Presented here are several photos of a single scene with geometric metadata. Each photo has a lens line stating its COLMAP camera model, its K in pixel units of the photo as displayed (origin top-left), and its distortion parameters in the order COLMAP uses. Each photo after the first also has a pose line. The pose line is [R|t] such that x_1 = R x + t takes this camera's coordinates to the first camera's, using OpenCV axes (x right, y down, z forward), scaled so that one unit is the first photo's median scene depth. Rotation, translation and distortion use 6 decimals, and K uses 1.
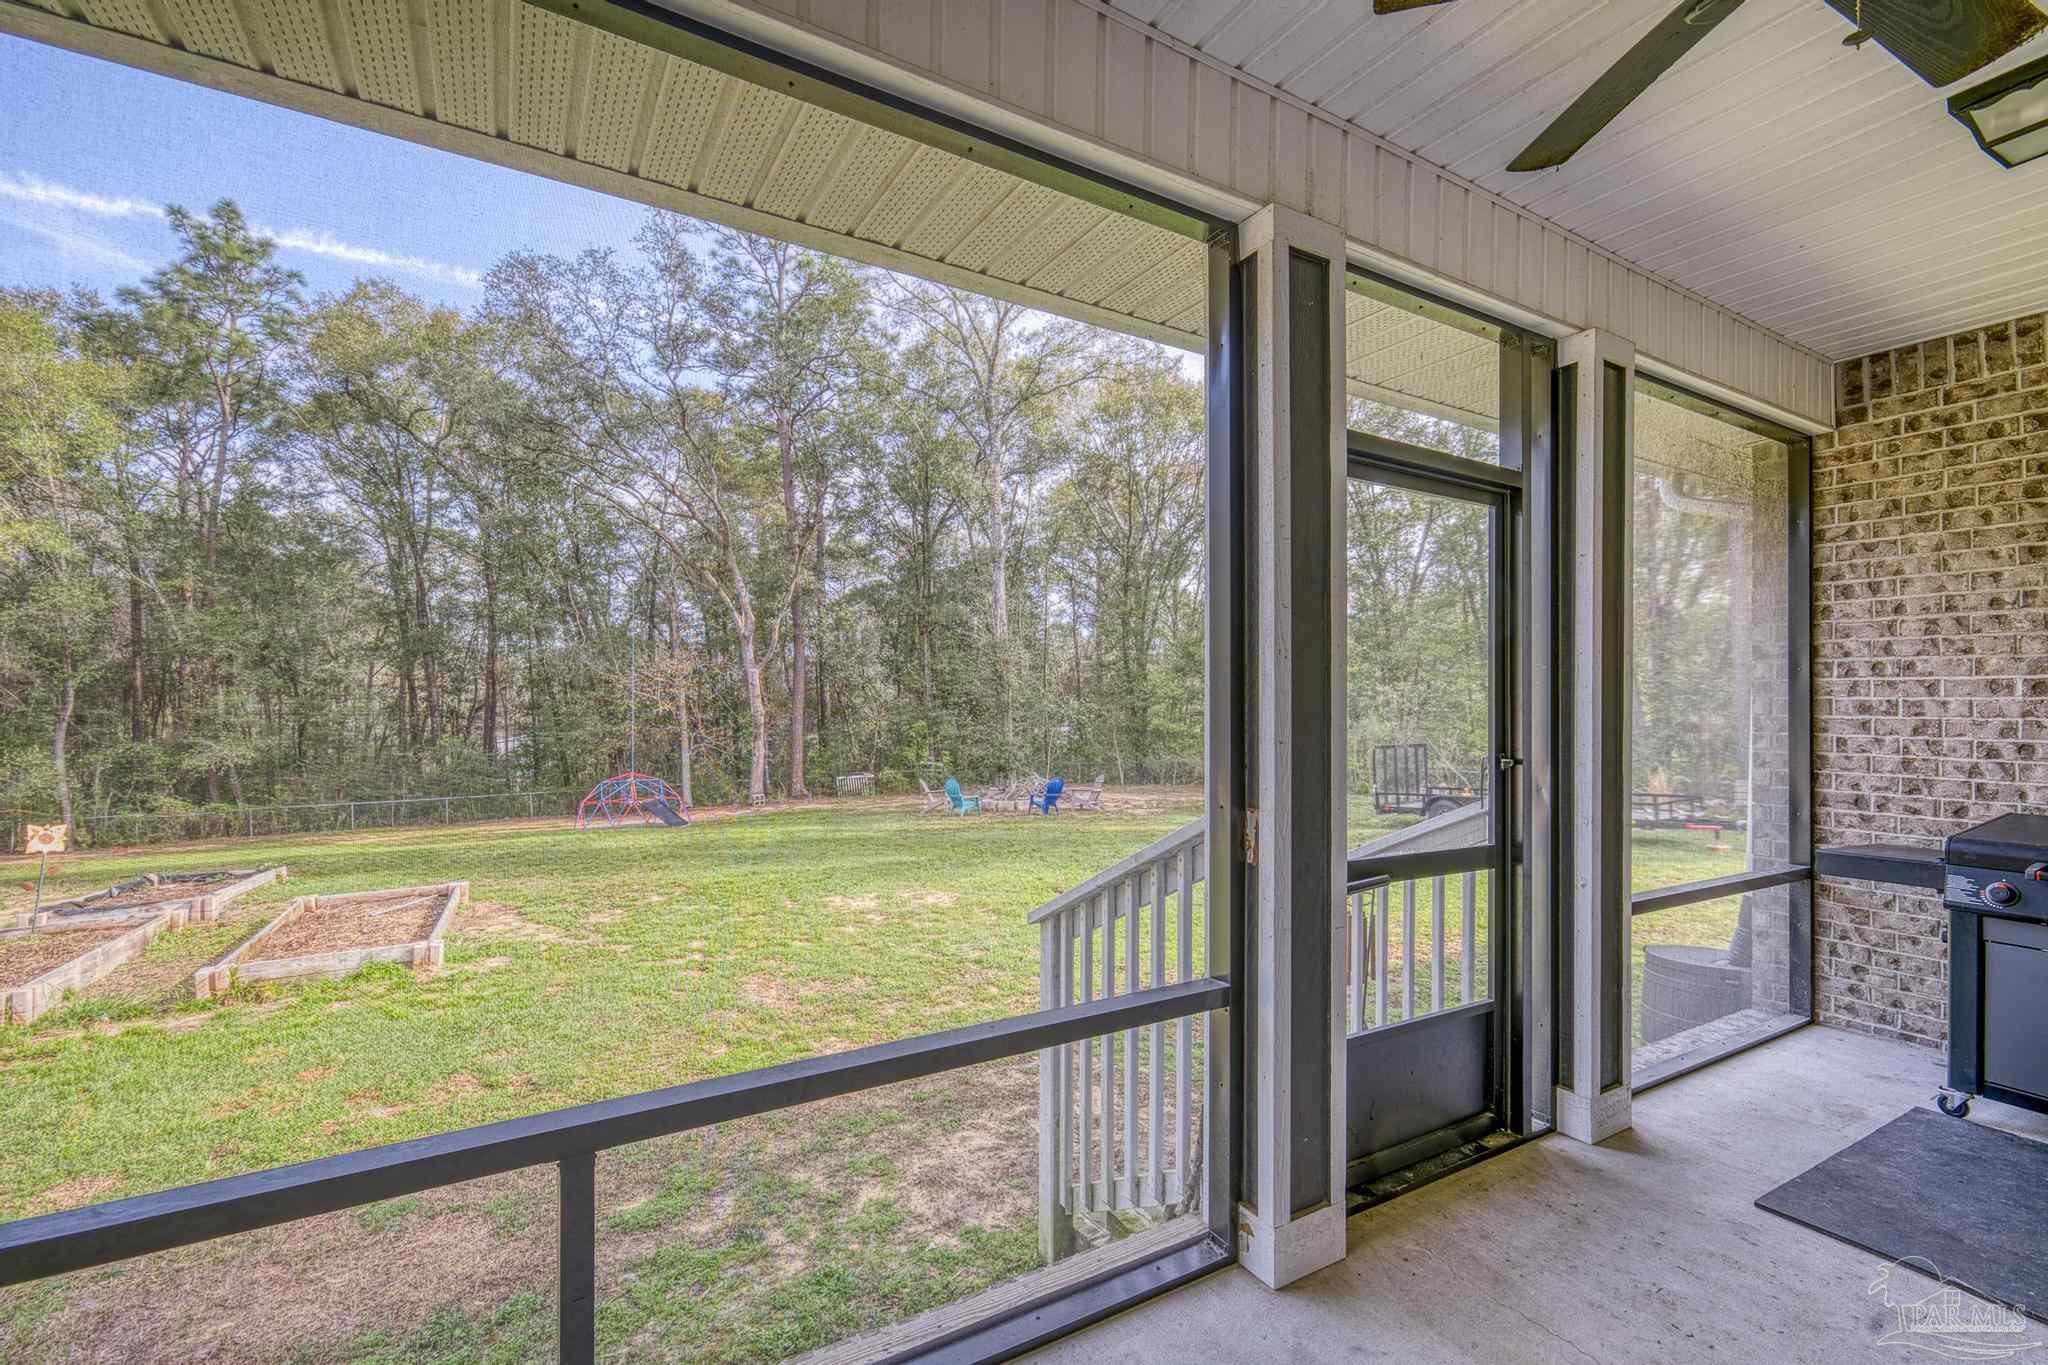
lens RADIAL K [[883.3, 0, 1016.2], [0, 883.3, 704.0], [0, 0, 1]] dist [0.002362, 0.001052]
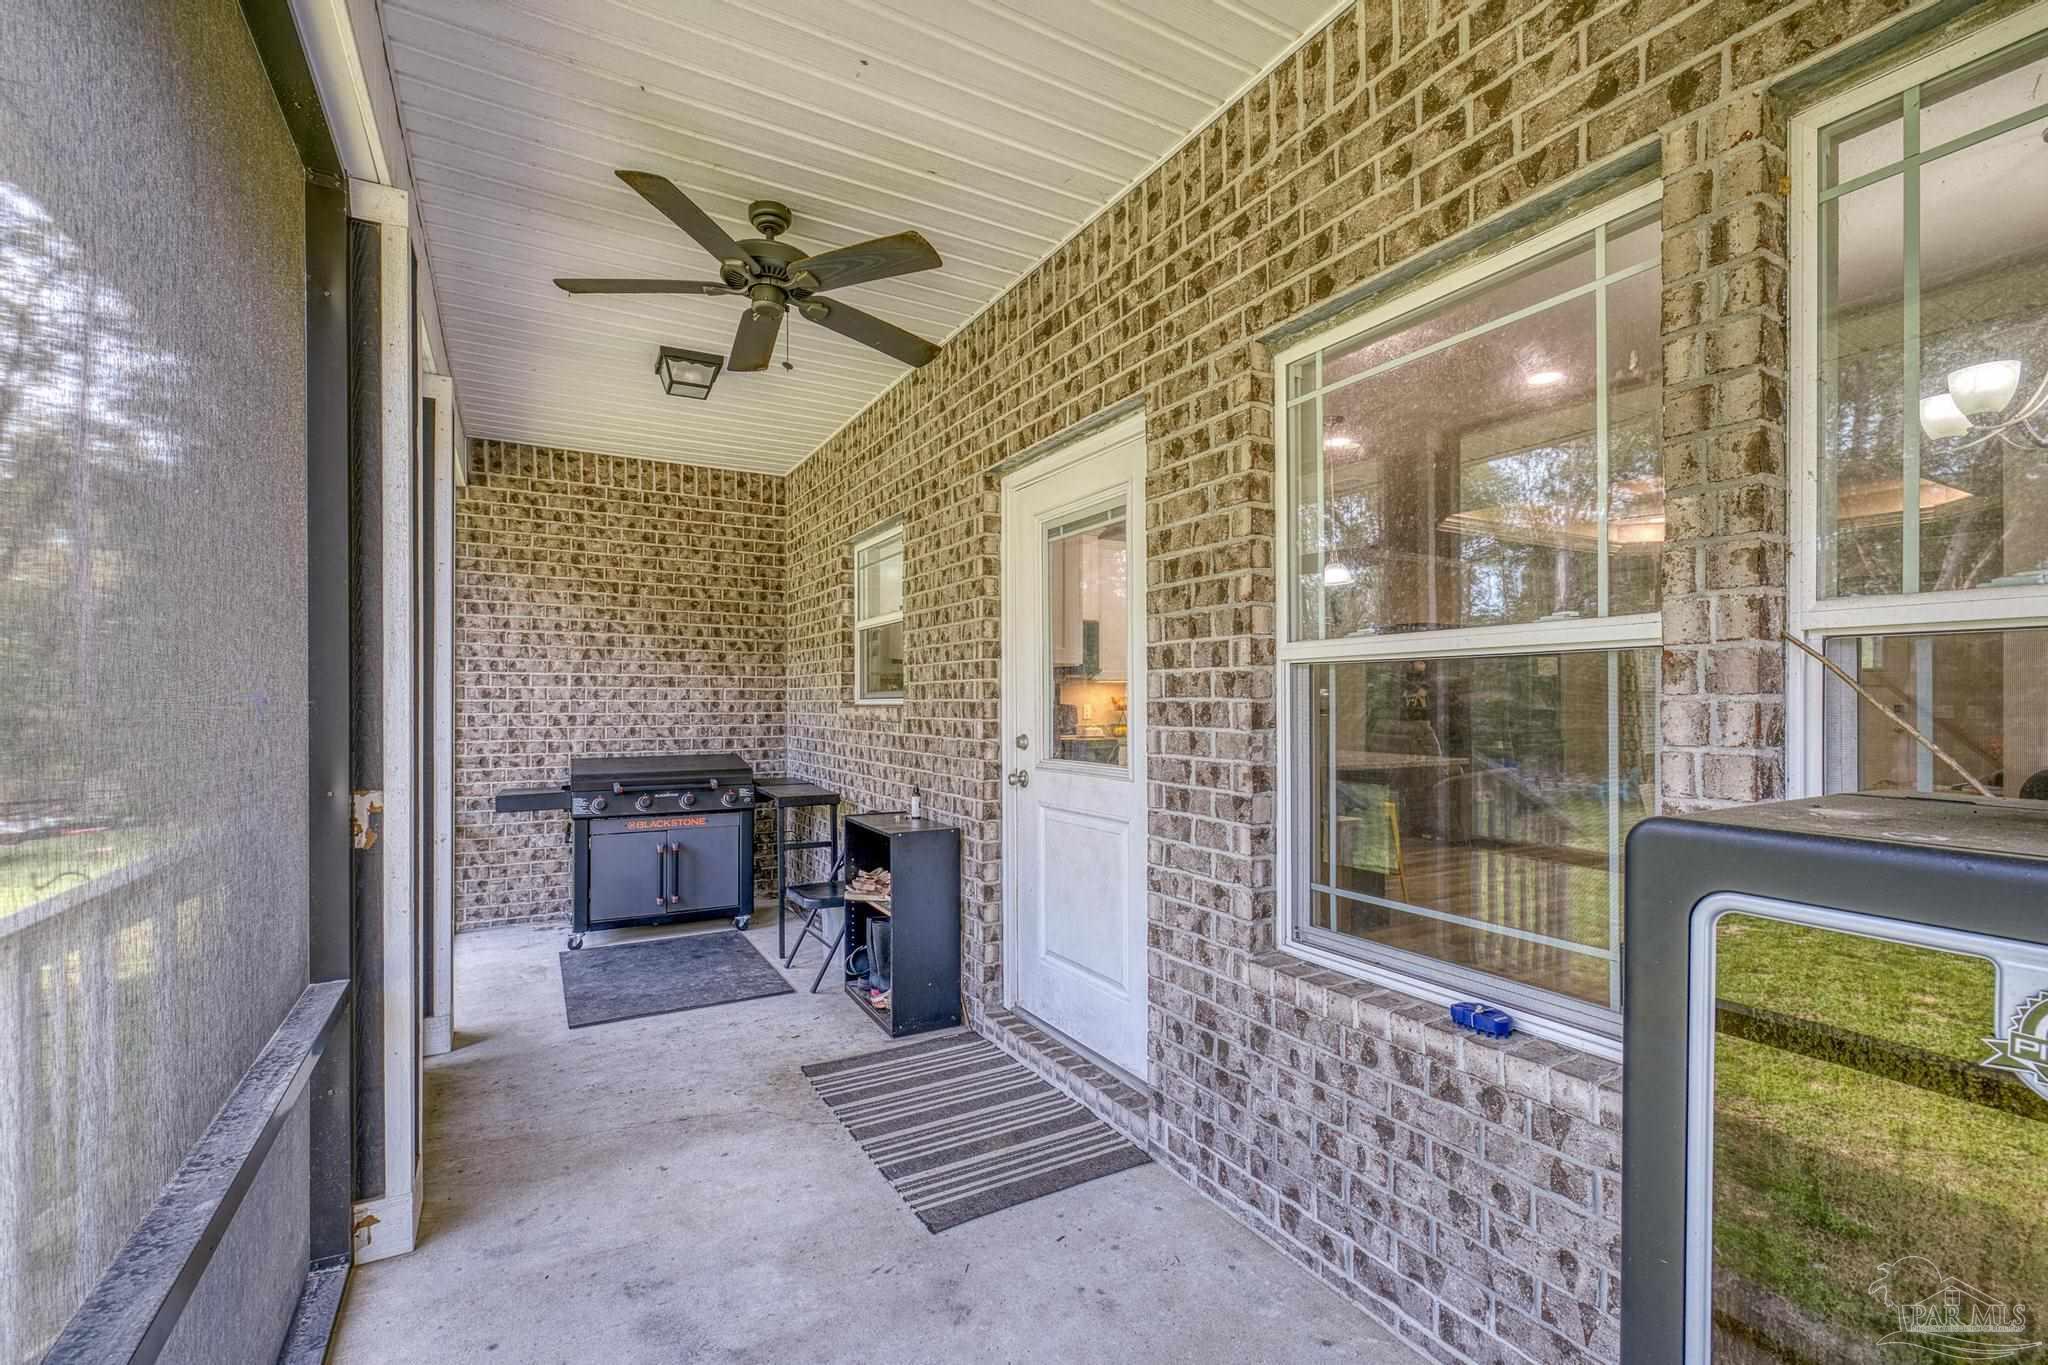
lens RADIAL K [[883.3, 0, 1014.1], [0, 883.3, 699.5], [0, 0, 1]] dist [0.002362, 0.001052]
pose [[0.009397, -0.004923, 0.999944, -0.415943], [-0.000078, 0.999988, 0.004924, 0.006753], [-0.999956, -0.000124, 0.009396, 0.163283]]
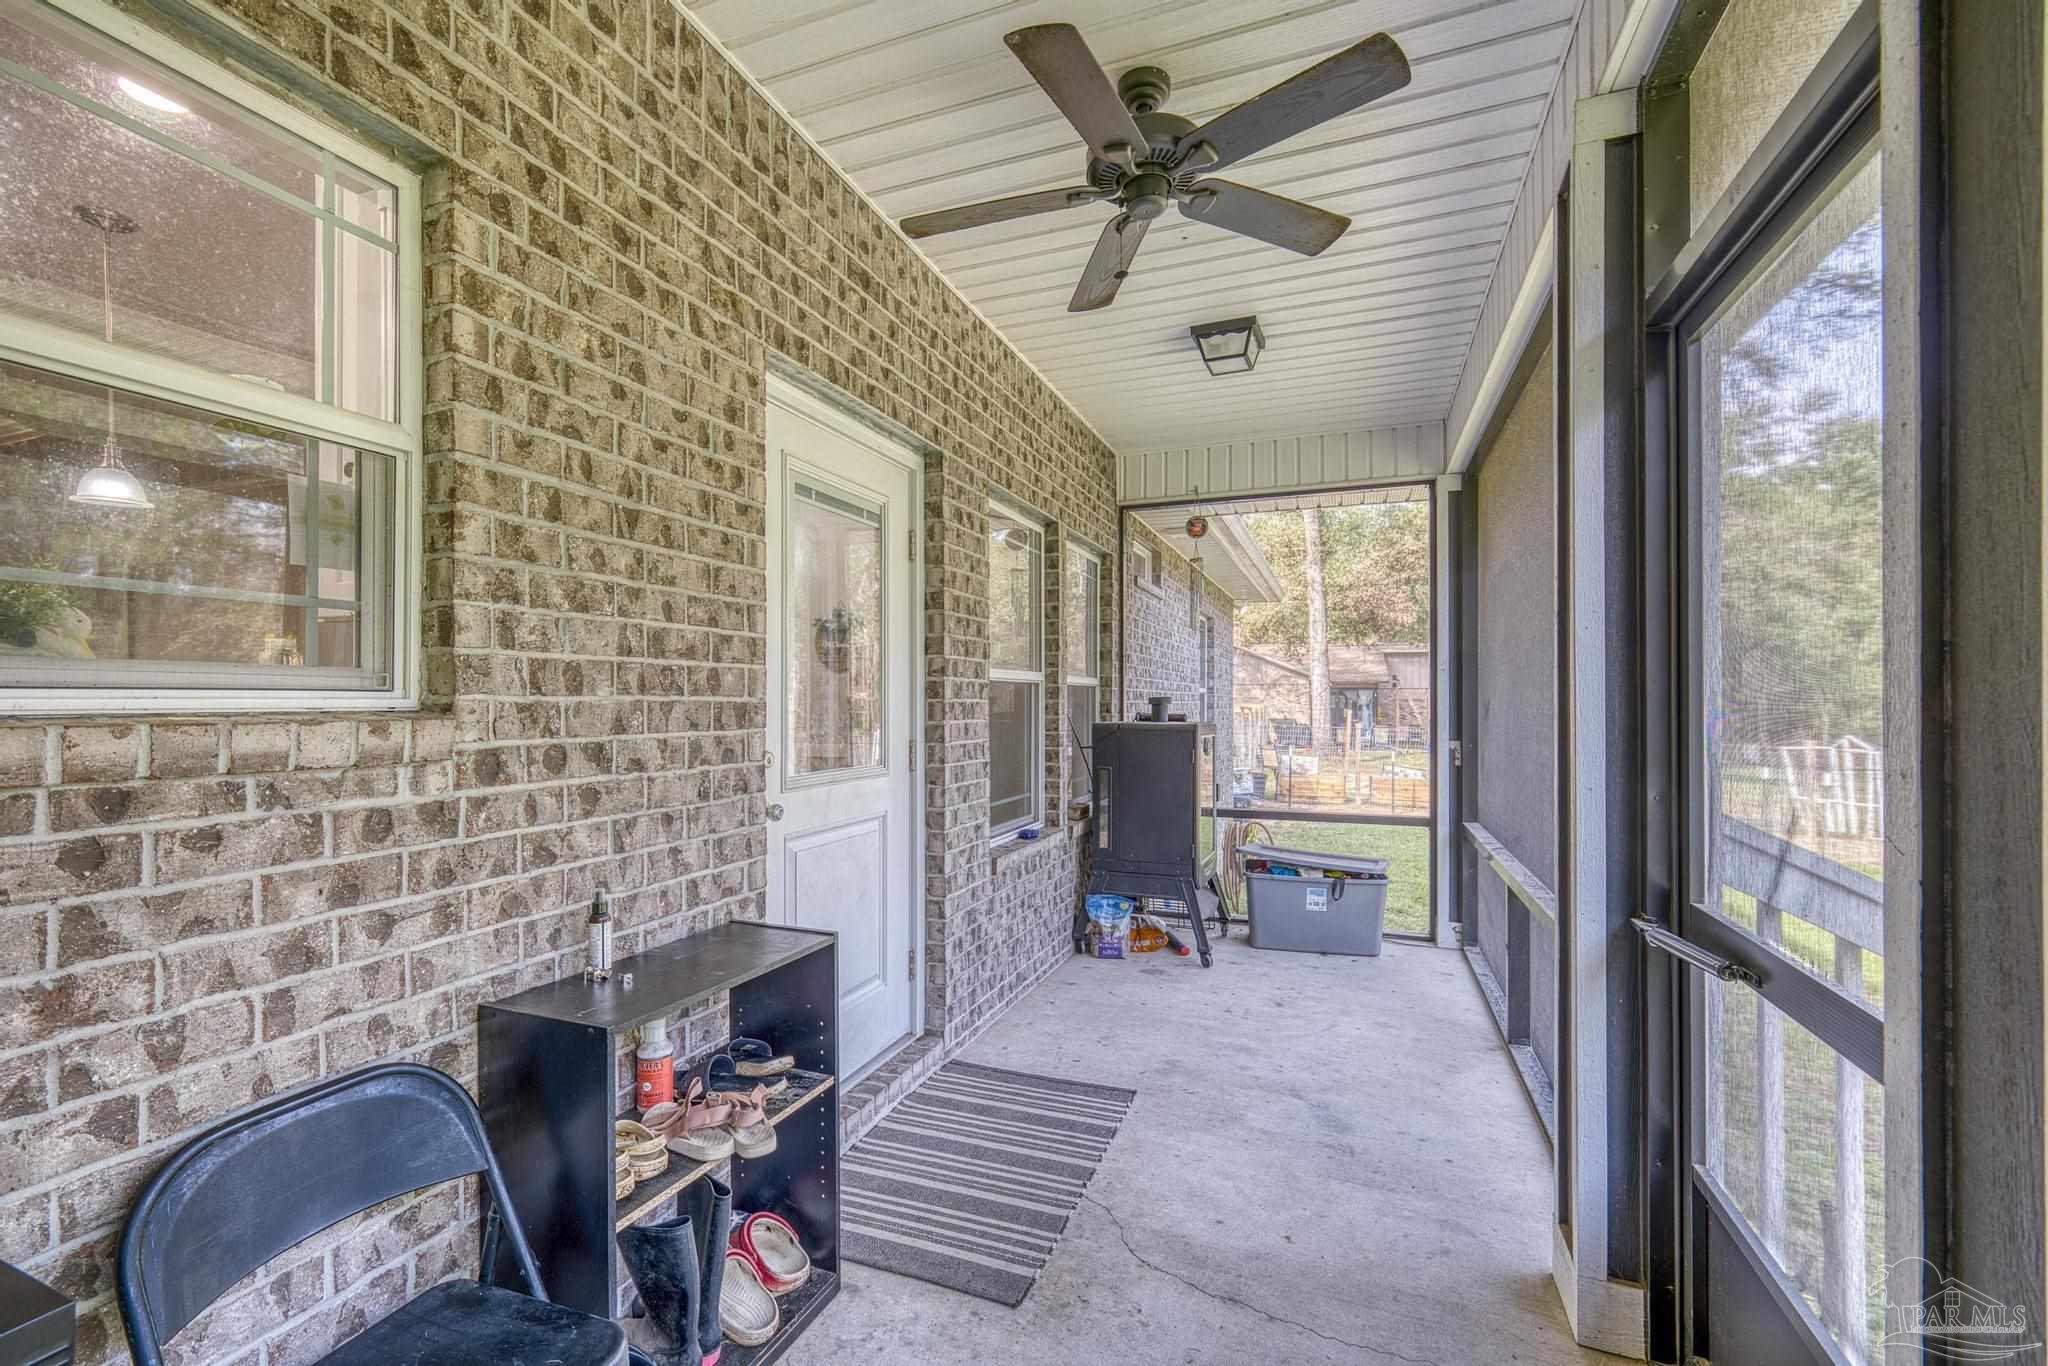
lens RADIAL K [[883.3, 0, 1018.7], [0, 883.3, 695.1], [0, 0, 1]] dist [0.002362, 0.001052]
pose [[-0.777179, -0.008359, -0.629224, 0.784532], [-0.001741, 0.999937, -0.011134, 0.015955], [0.629277, -0.007558, -0.777144, 0.793122]]
